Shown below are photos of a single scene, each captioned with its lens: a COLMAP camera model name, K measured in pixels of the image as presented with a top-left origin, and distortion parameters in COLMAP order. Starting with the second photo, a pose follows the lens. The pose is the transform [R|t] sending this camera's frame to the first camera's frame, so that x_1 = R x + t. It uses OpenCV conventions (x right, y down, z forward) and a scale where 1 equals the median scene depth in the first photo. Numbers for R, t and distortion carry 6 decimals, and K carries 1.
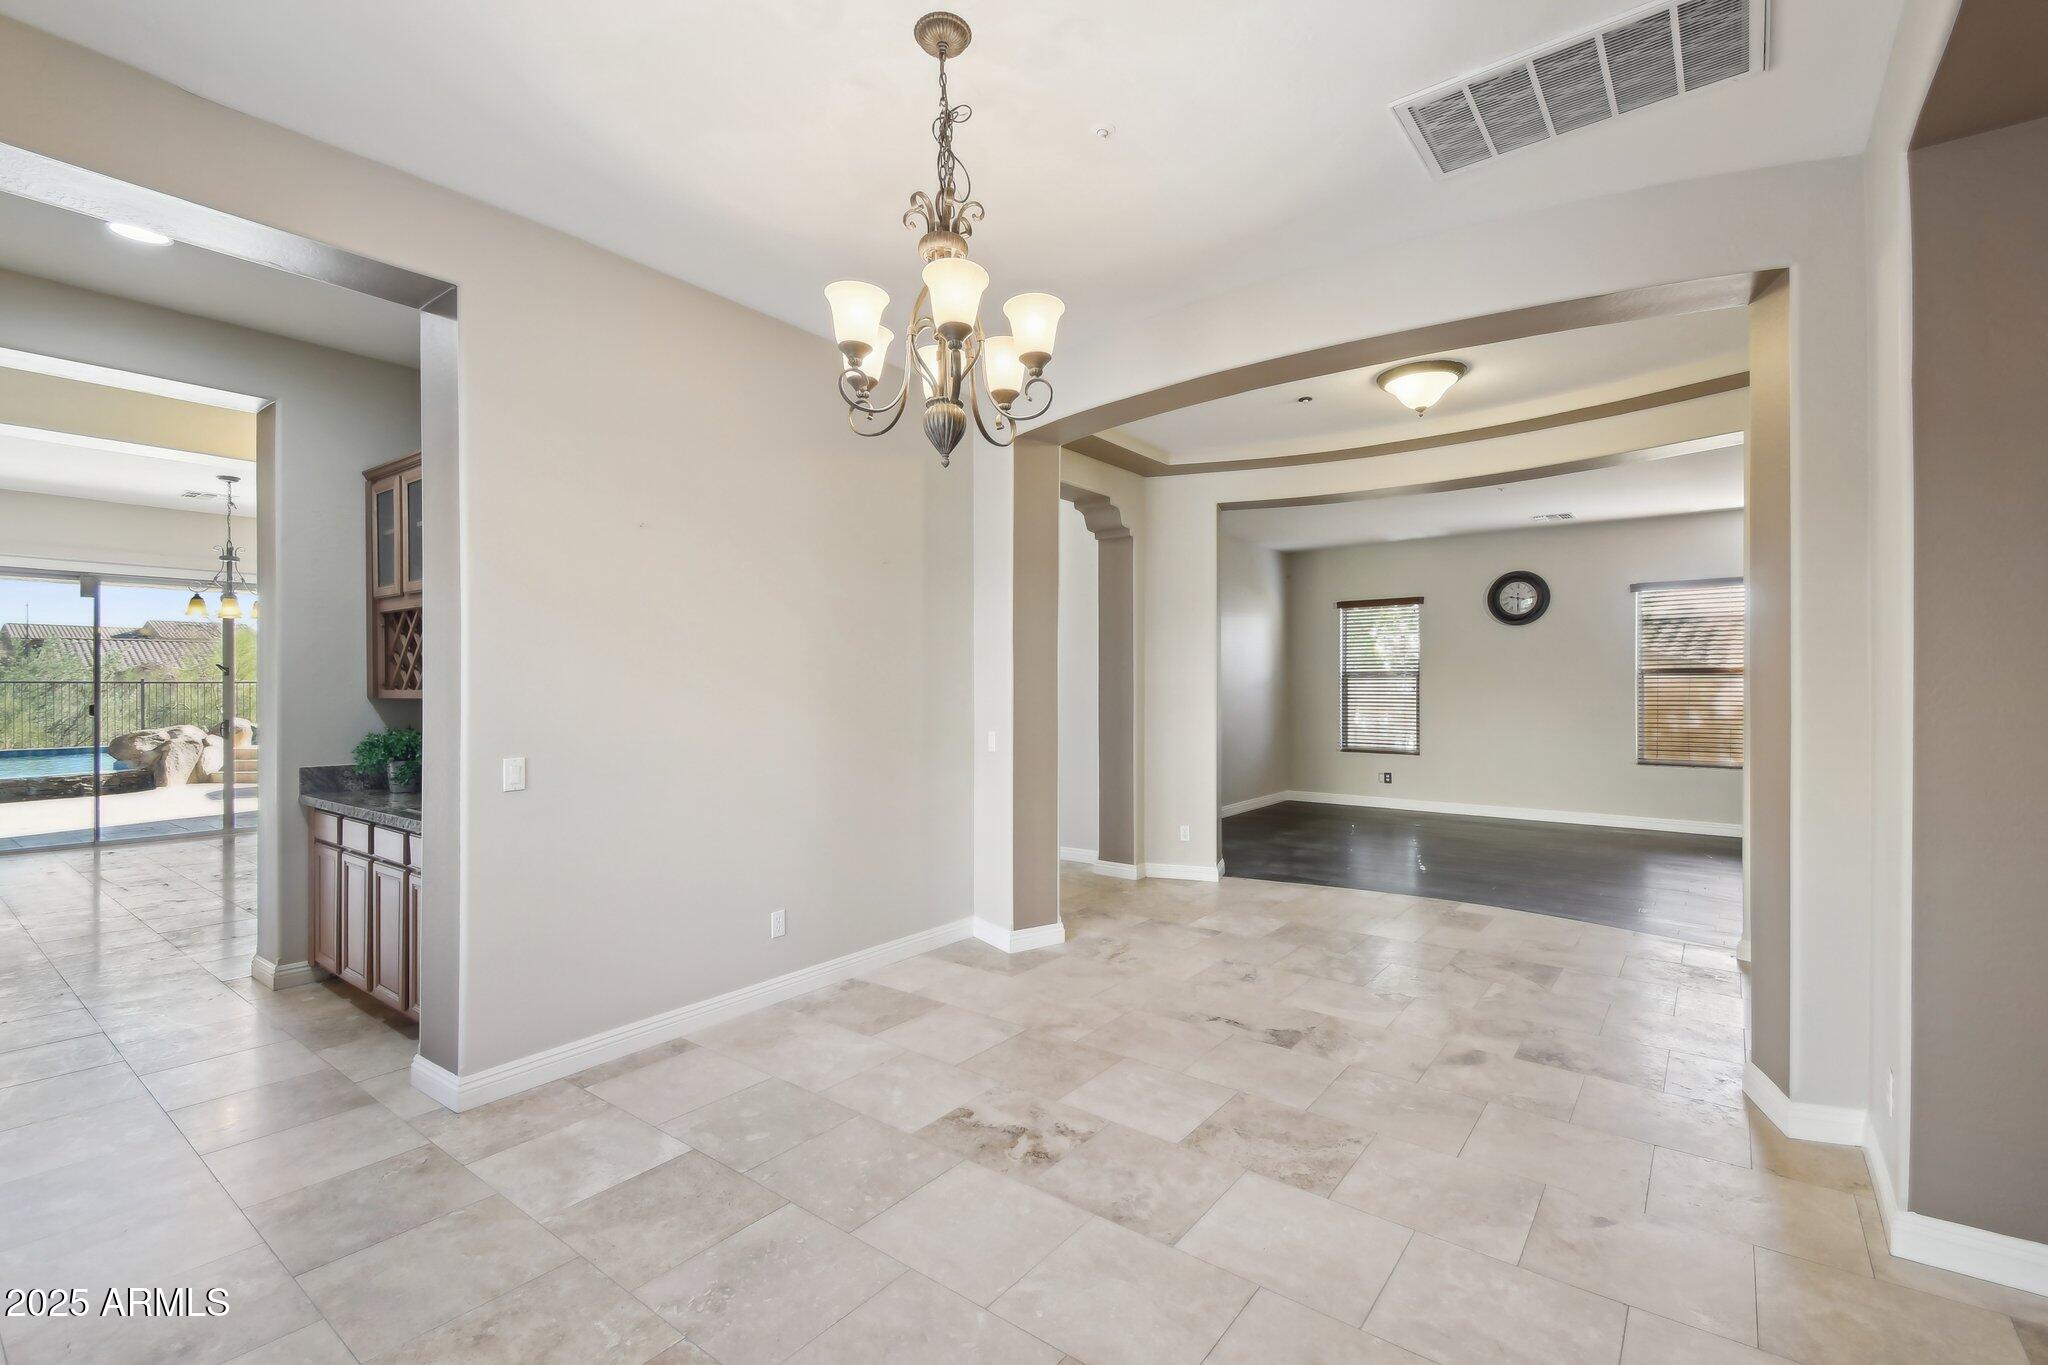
lens RADIAL K [[898.7, 0, 1049.3], [0, 898.7, 681.9], [0, 0, 1]] dist [0.016355, -0.017038]
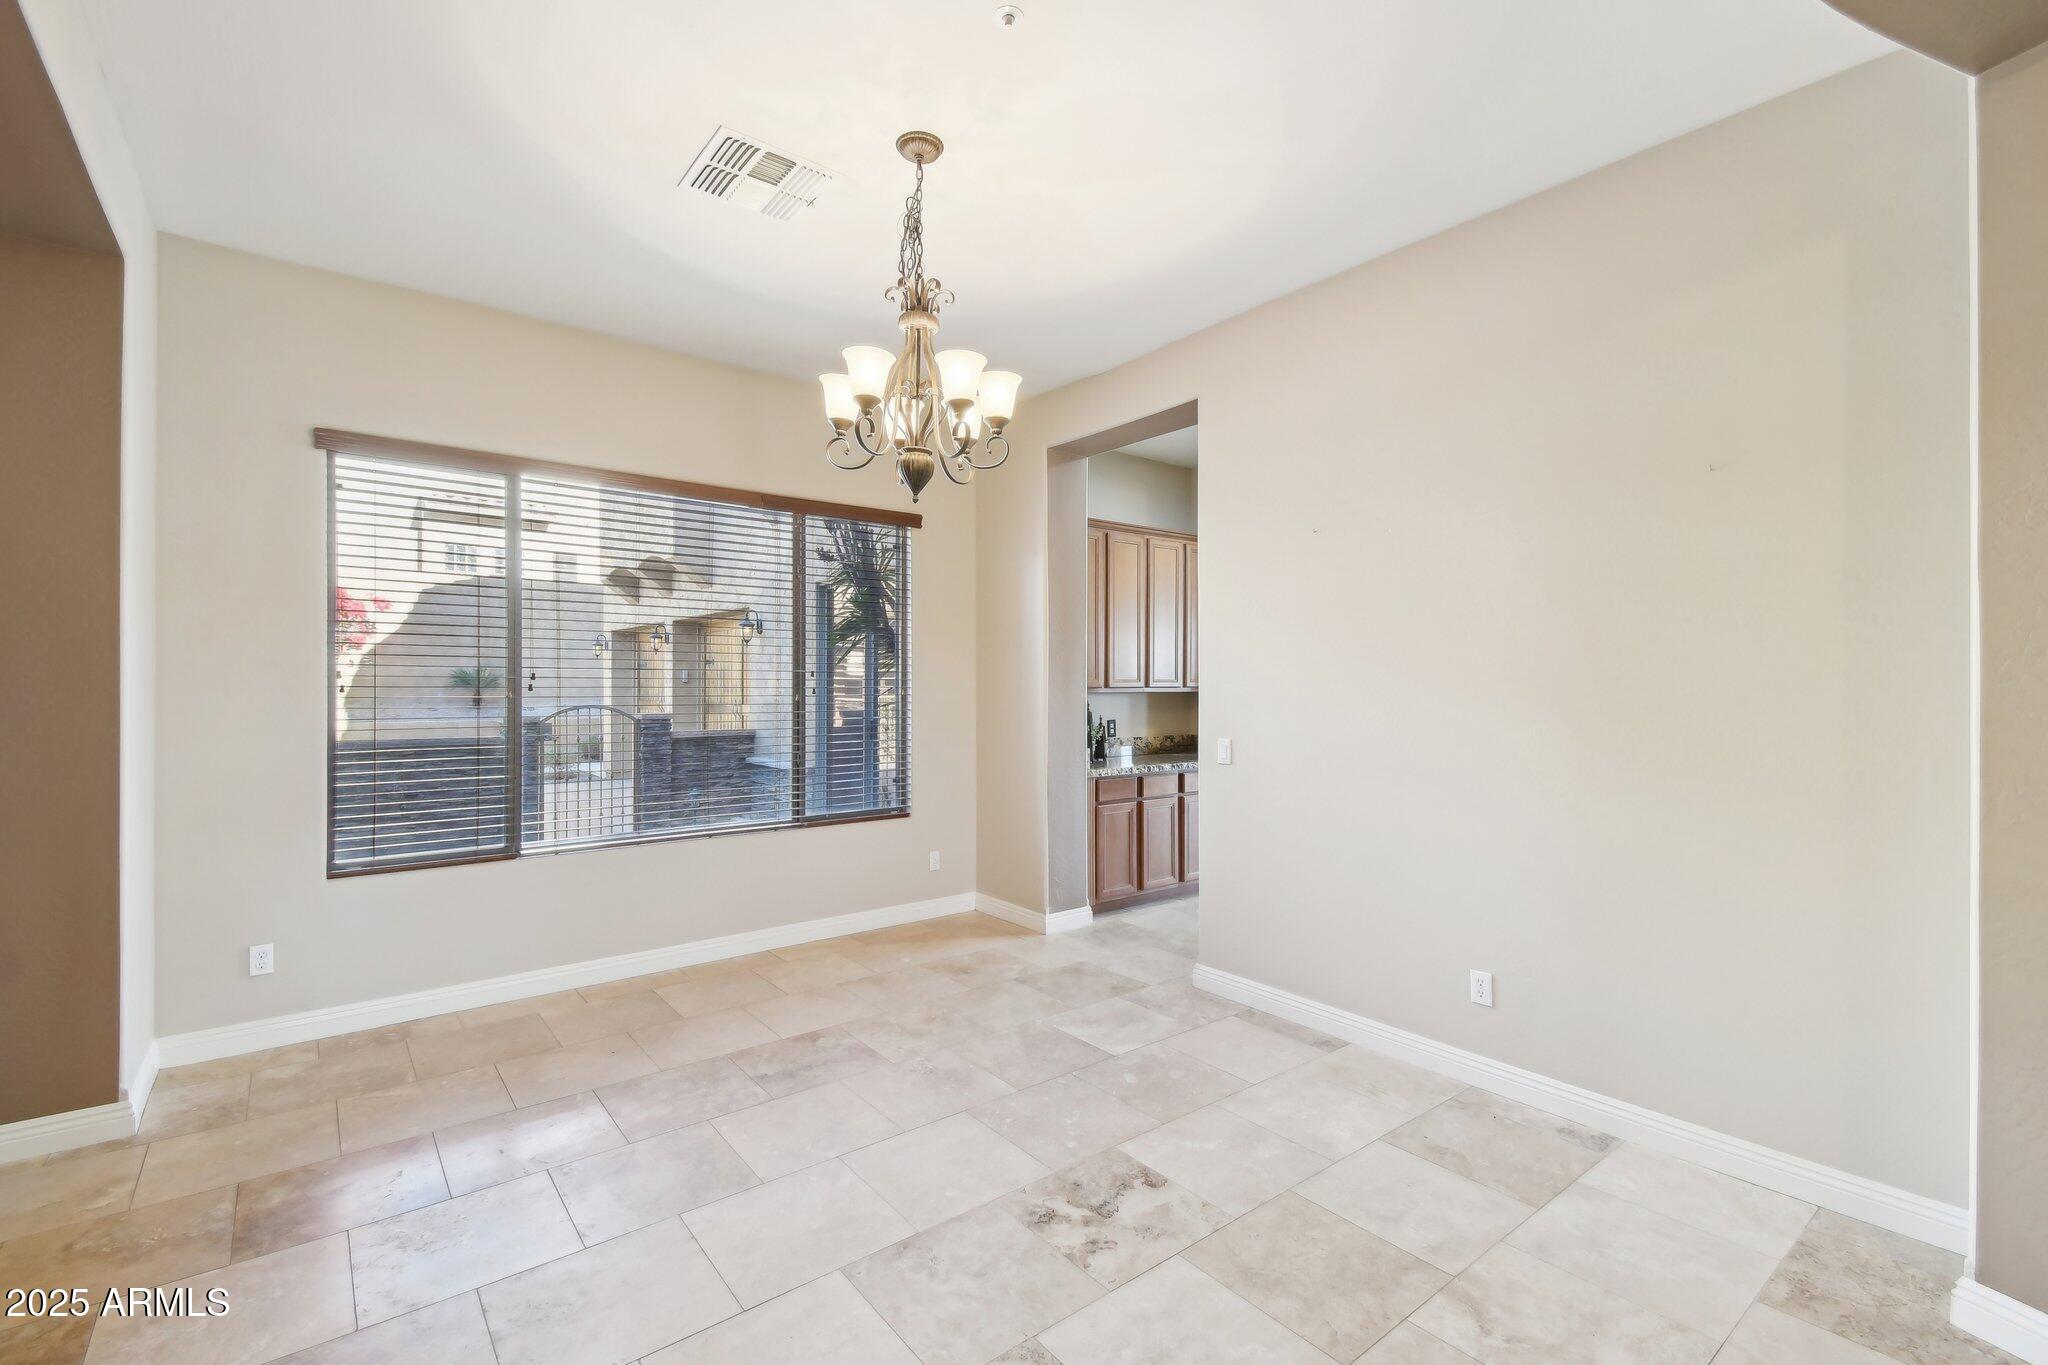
lens RADIAL K [[899.5, 0, 989.8], [0, 899.5, 675.1], [0, 0, 1]] dist [0.013873, -0.014523]
pose [[-0.285156, -0.000933, -0.958481, 0.797427], [-0.004047, 0.999992, 0.000231, -0.004584], [0.958472, 0.003945, -0.285158, 1.123039]]
